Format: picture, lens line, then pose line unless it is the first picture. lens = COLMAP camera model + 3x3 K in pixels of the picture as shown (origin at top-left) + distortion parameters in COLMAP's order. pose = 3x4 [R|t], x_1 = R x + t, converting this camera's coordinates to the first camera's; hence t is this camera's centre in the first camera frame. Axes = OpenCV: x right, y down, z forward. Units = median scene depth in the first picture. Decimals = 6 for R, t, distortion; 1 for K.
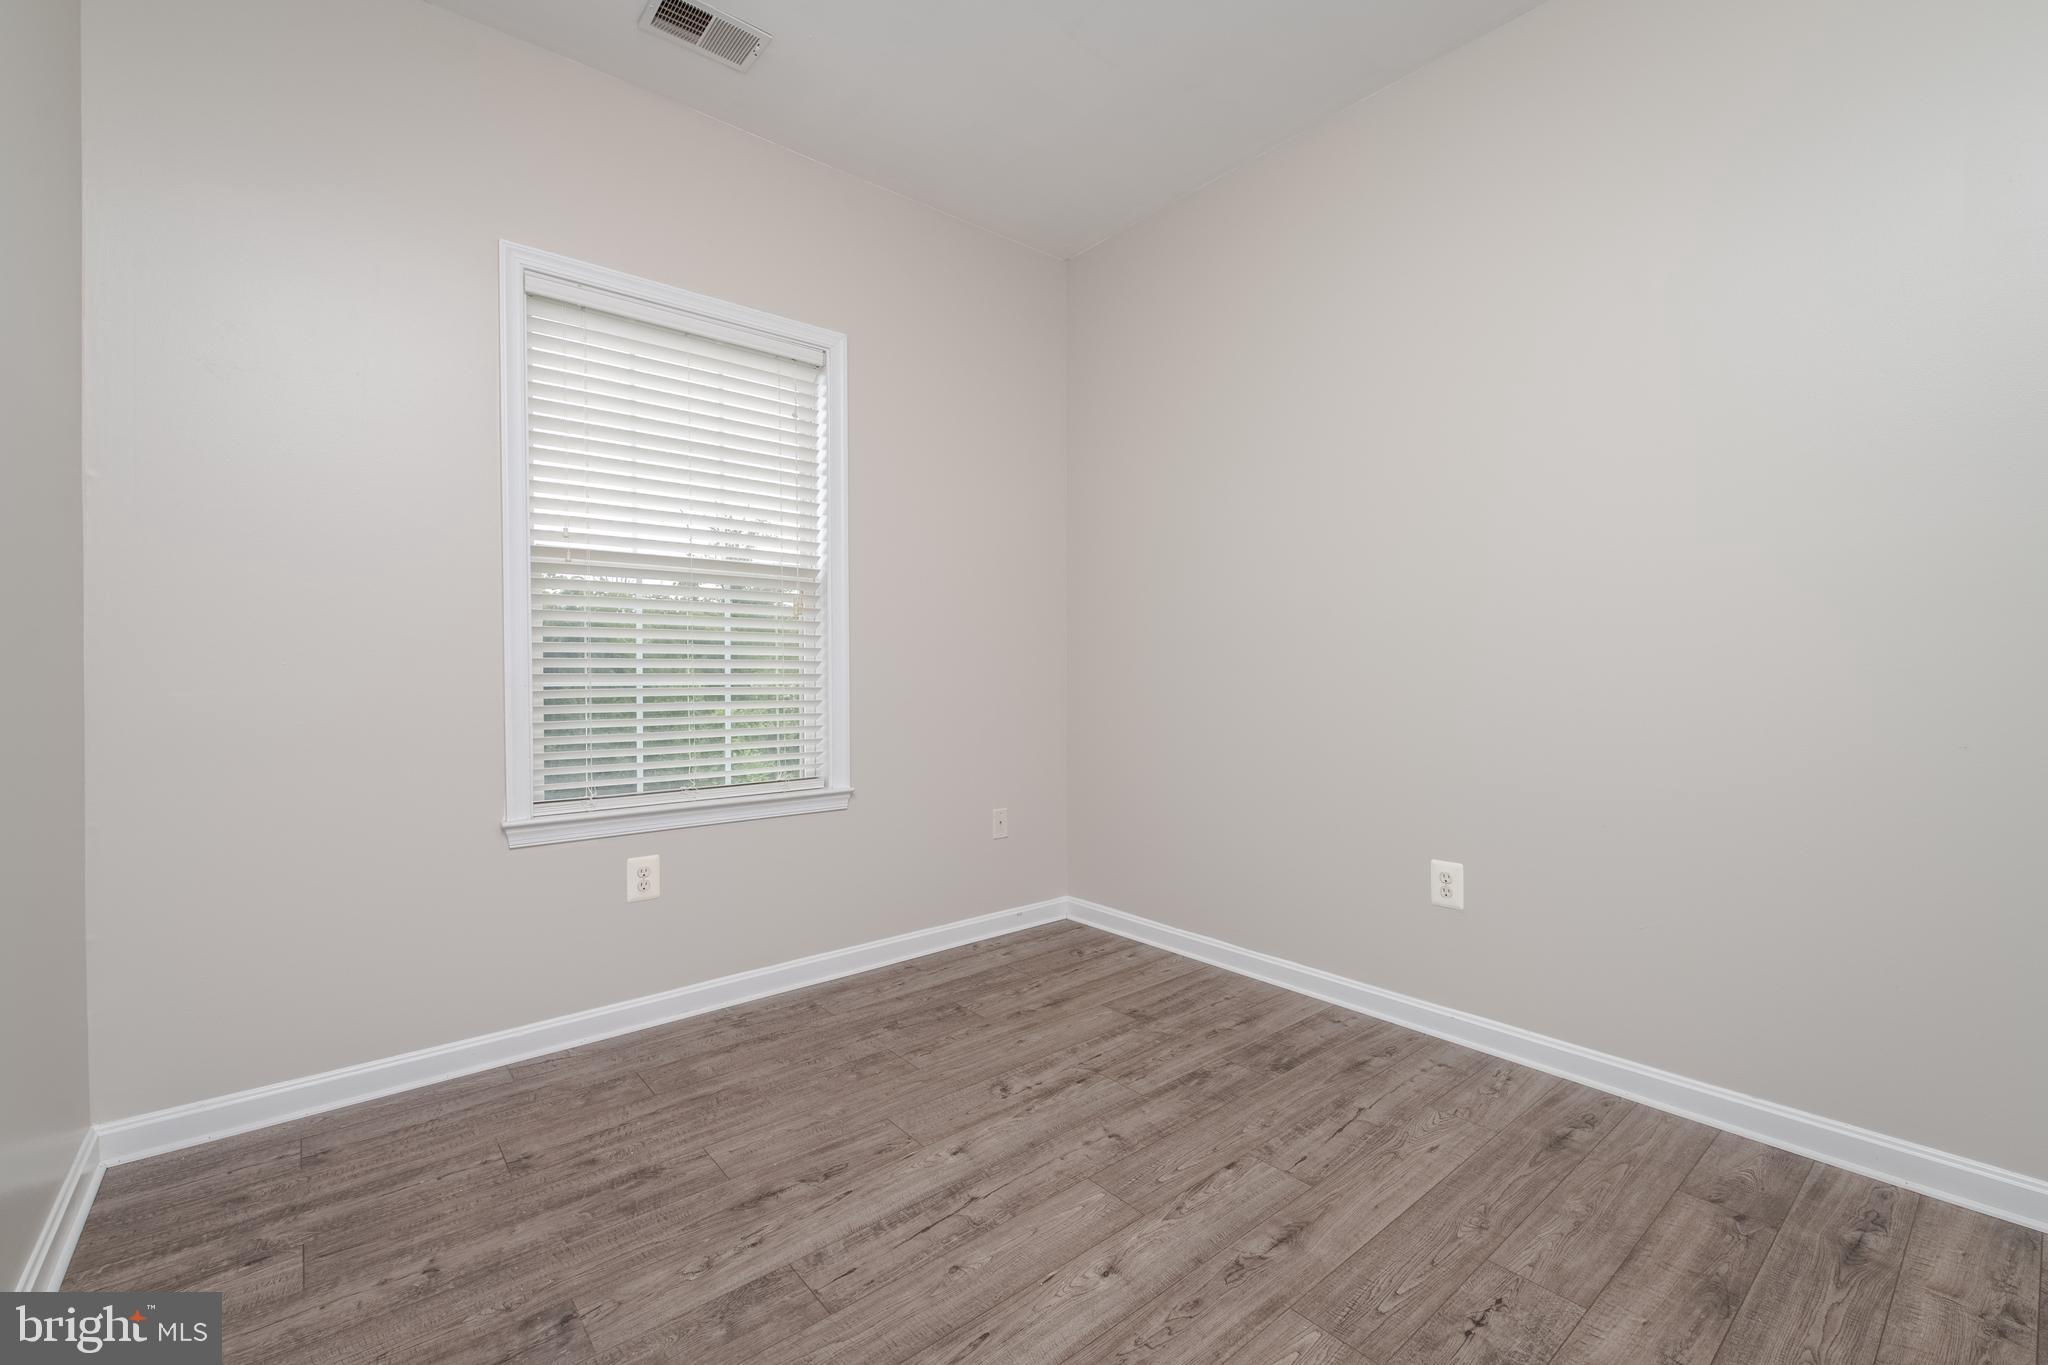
lens RADIAL K [[864.2, 0, 1056.9], [0, 864.2, 680.7], [0, 0, 1]] dist [0.005949, -0.006386]
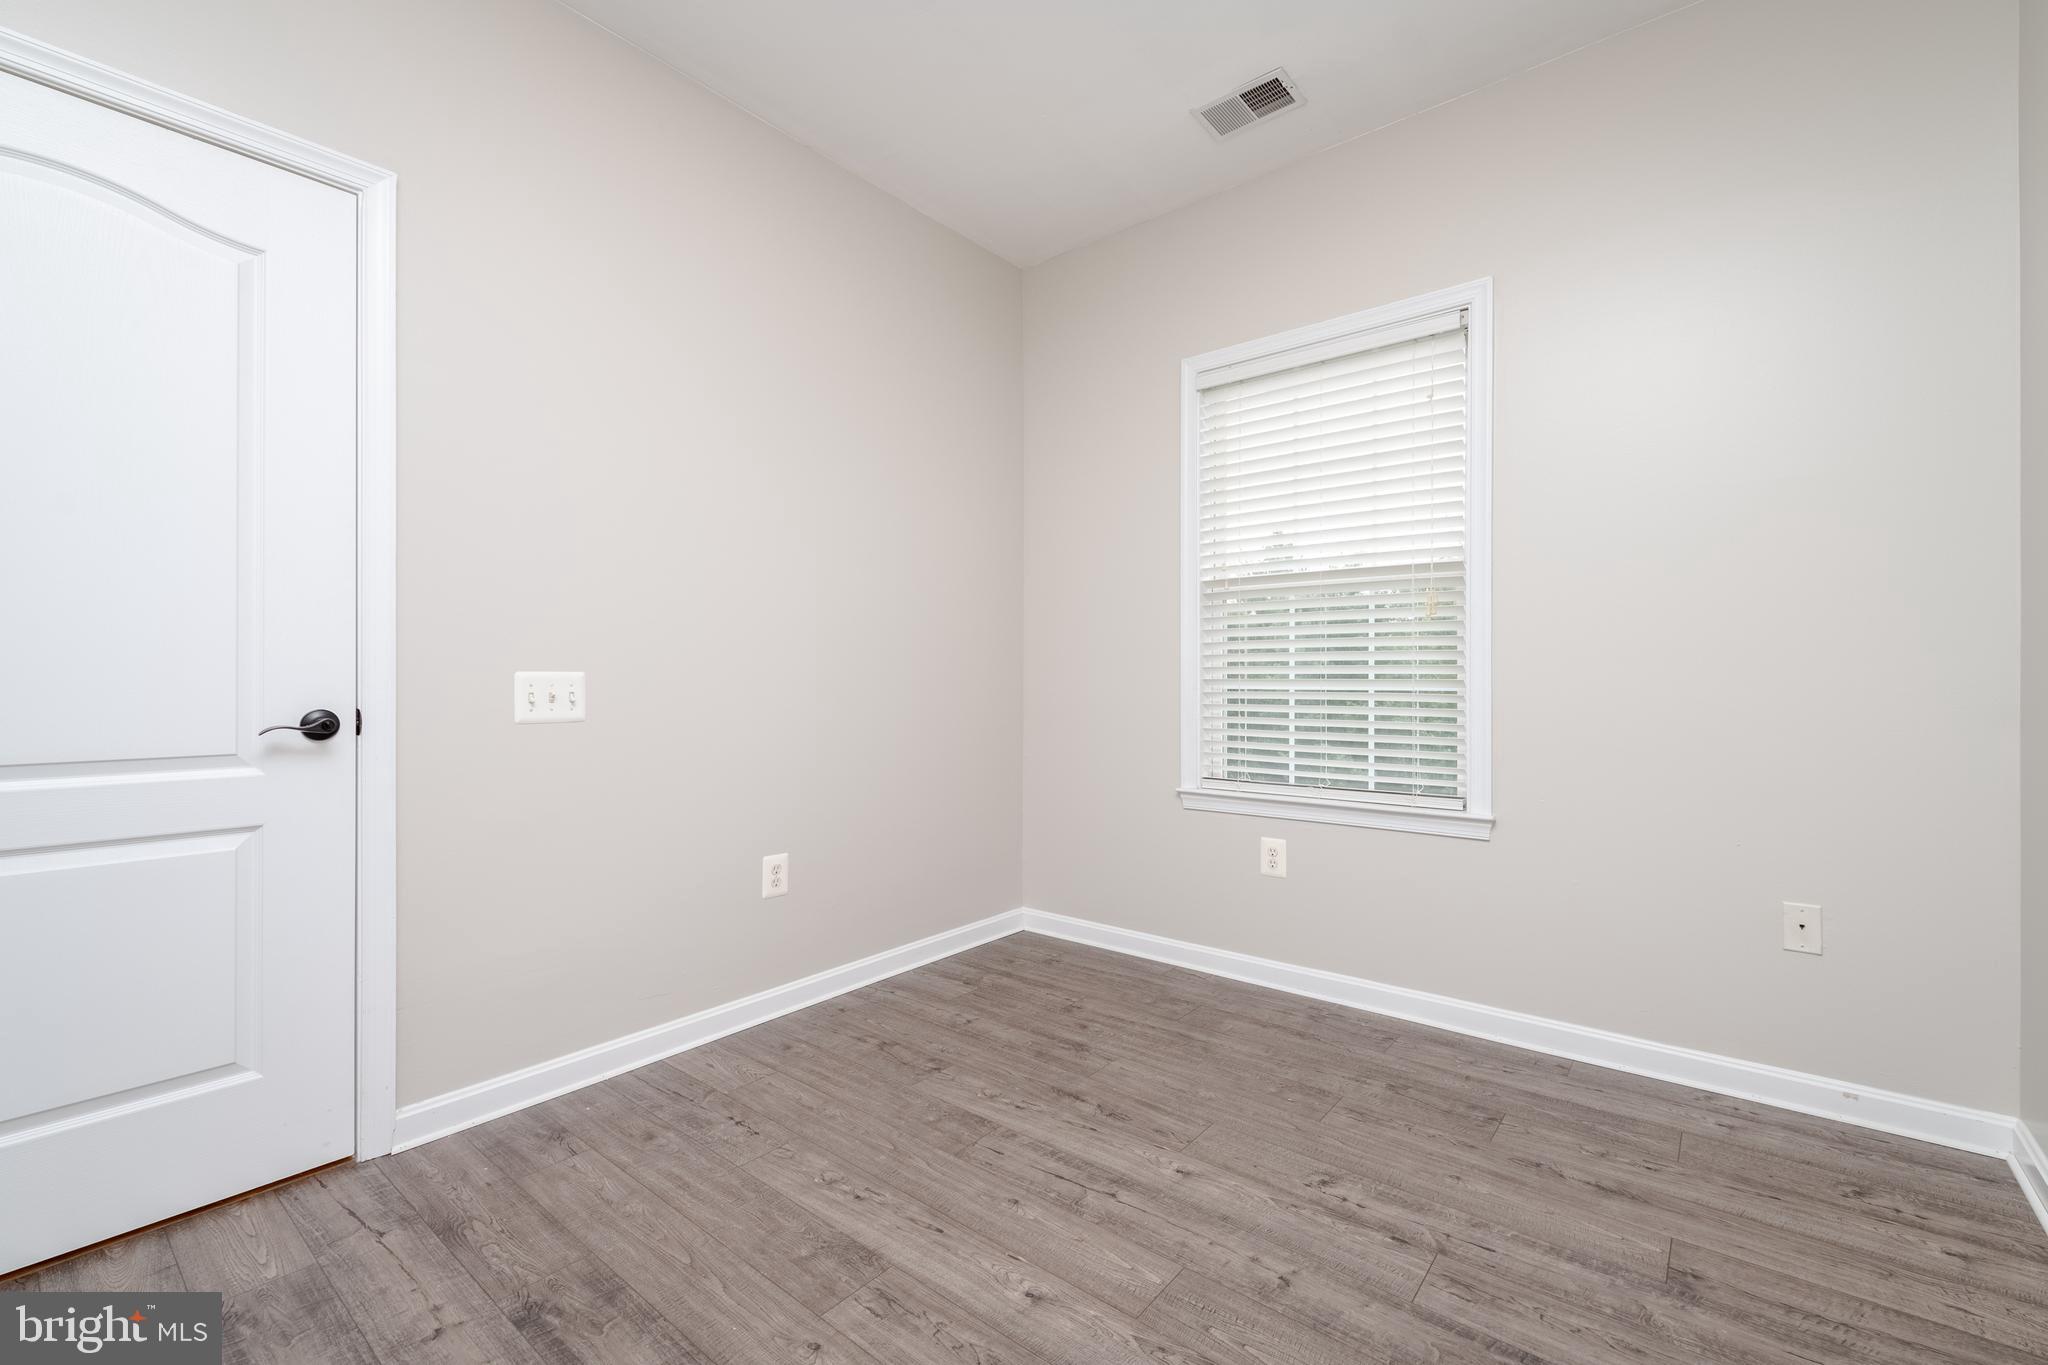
lens RADIAL K [[864.2, 0, 1028.8], [0, 864.2, 681.3], [0, 0, 1]] dist [0.005949, -0.006386]
pose [[0.161658, 0.005007, -0.986834, 0.738578], [-0.010883, 0.999935, 0.003291, -0.006149], [0.986787, 0.010208, 0.161702, 0.608119]]
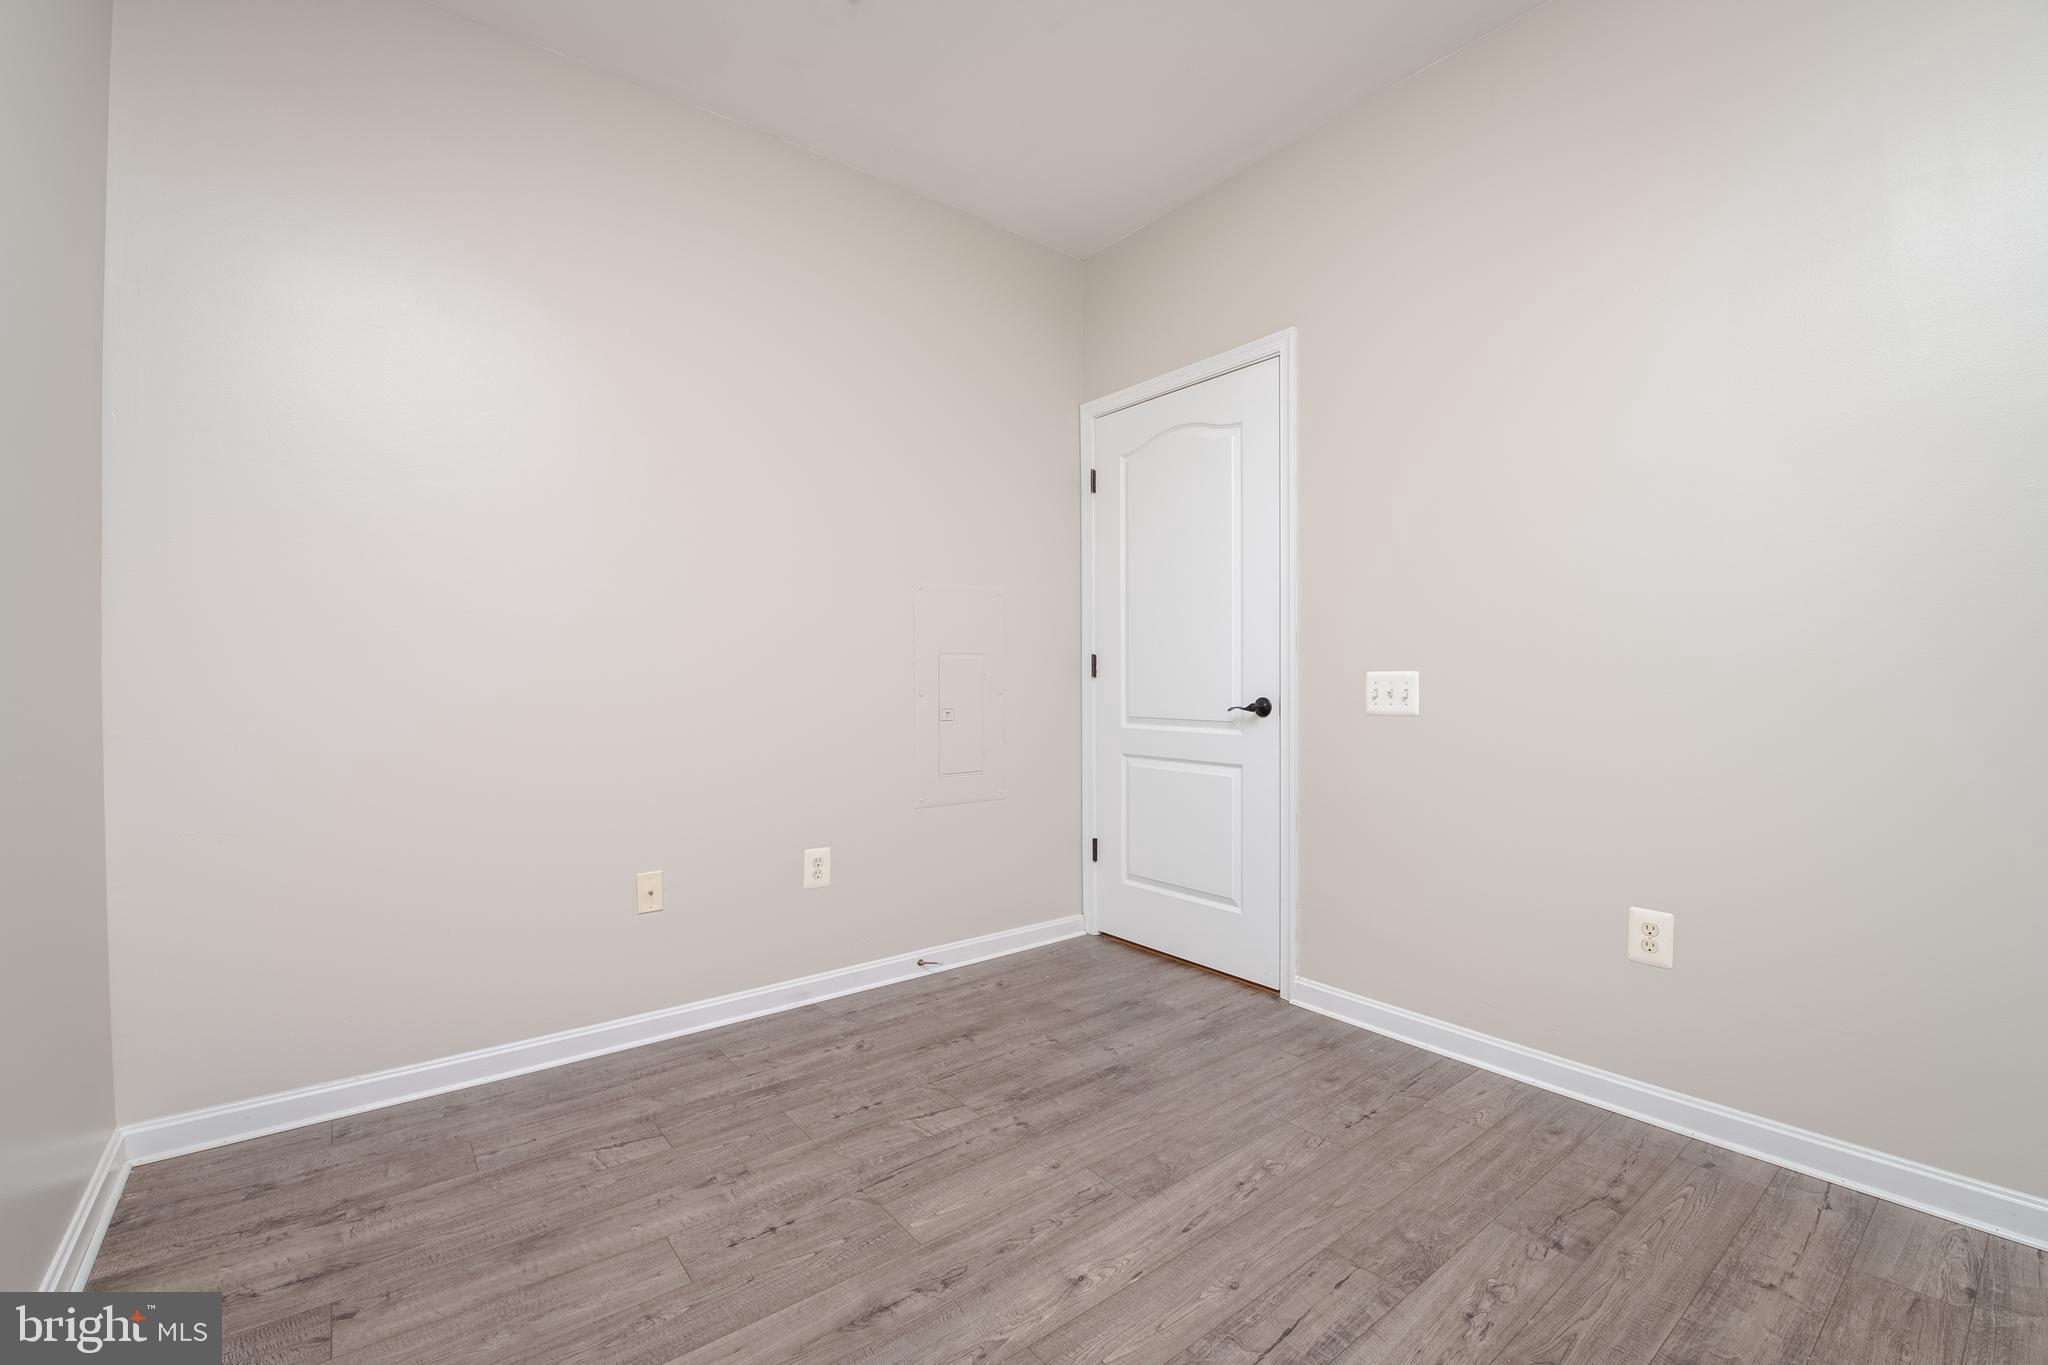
lens RADIAL K [[864.2, 0, 1049.1], [0, 864.2, 673.6], [0, 0, 1]] dist [0.005949, -0.006386]
pose [[-0.999372, 0.009015, 0.034279, 0.038482], [0.009312, 0.999920, 0.008514, -0.020439], [-0.034199, 0.008828, -0.999376, 1.459270]]
